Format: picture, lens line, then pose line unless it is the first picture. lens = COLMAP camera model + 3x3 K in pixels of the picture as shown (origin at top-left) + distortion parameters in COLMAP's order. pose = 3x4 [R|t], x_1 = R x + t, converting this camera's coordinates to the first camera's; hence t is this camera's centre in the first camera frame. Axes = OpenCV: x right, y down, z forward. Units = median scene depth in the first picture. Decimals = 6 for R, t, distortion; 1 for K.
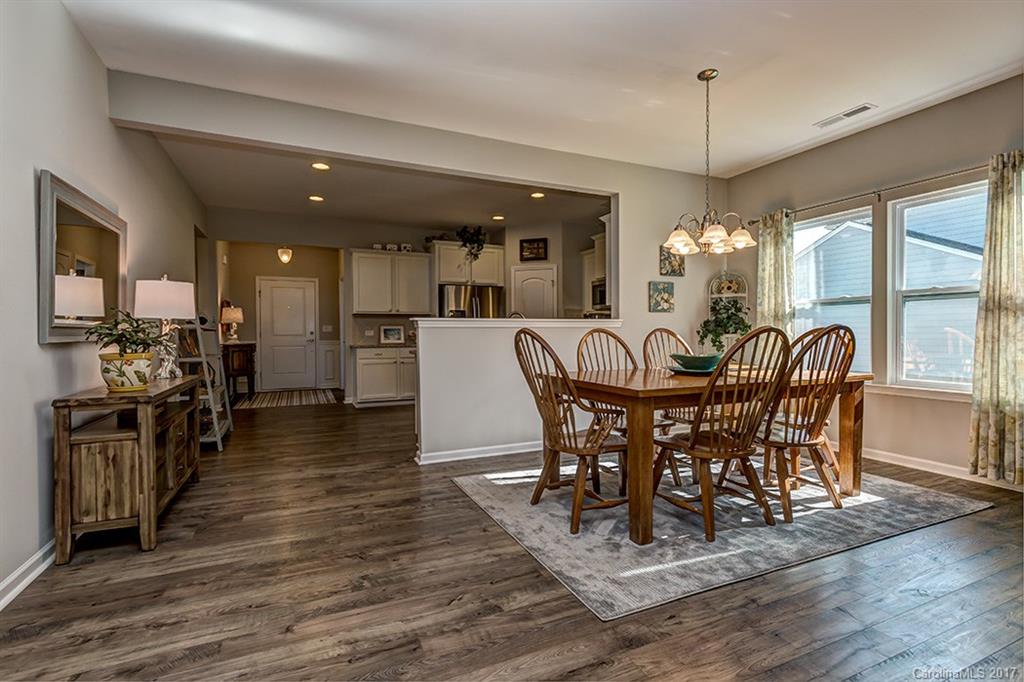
lens RADIAL K [[470.6, 0, 514.1], [0, 470.6, 337.4], [0, 0, 1]] dist [-0.000046, -0.000080]
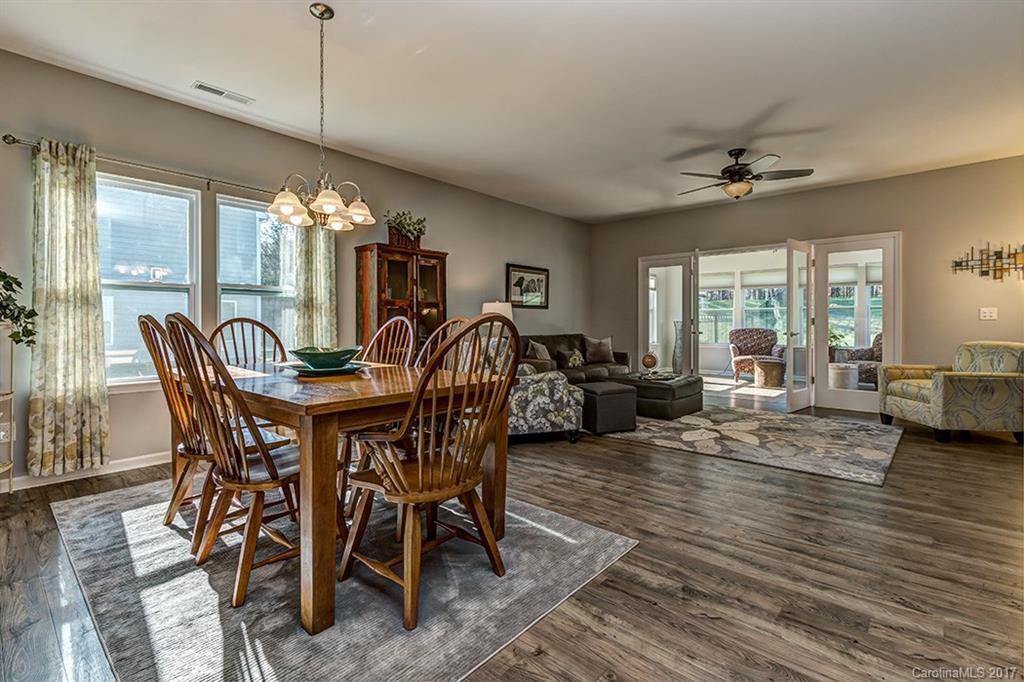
lens RADIAL K [[477.1, 0, 514.2], [0, 477.1, 326.6], [0, 0, 1]] dist [0.000949, -0.000155]
pose [[-0.417018, -0.000714, 0.908898, -0.446869], [0.010283, 0.999932, 0.005504, -0.003768], [-0.908840, 0.011641, -0.416982, 0.955885]]
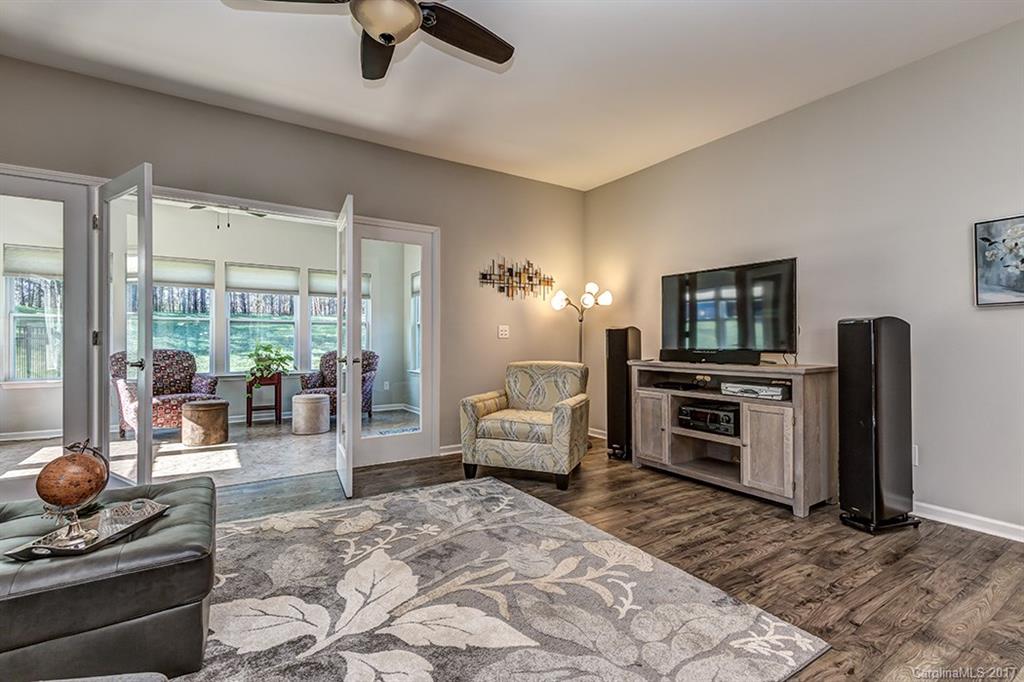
lens RADIAL K [[462.0, 0, 512.0], [0, 462.0, 341.0], [0, 0, 1]] dist [0.003925, 0.000261]
pose [[-0.988186, 0.004153, -0.153204, 0.499732], [0.002834, 0.999957, 0.008829, -0.005155], [0.153234, 0.008290, -0.988155, 0.350314]]
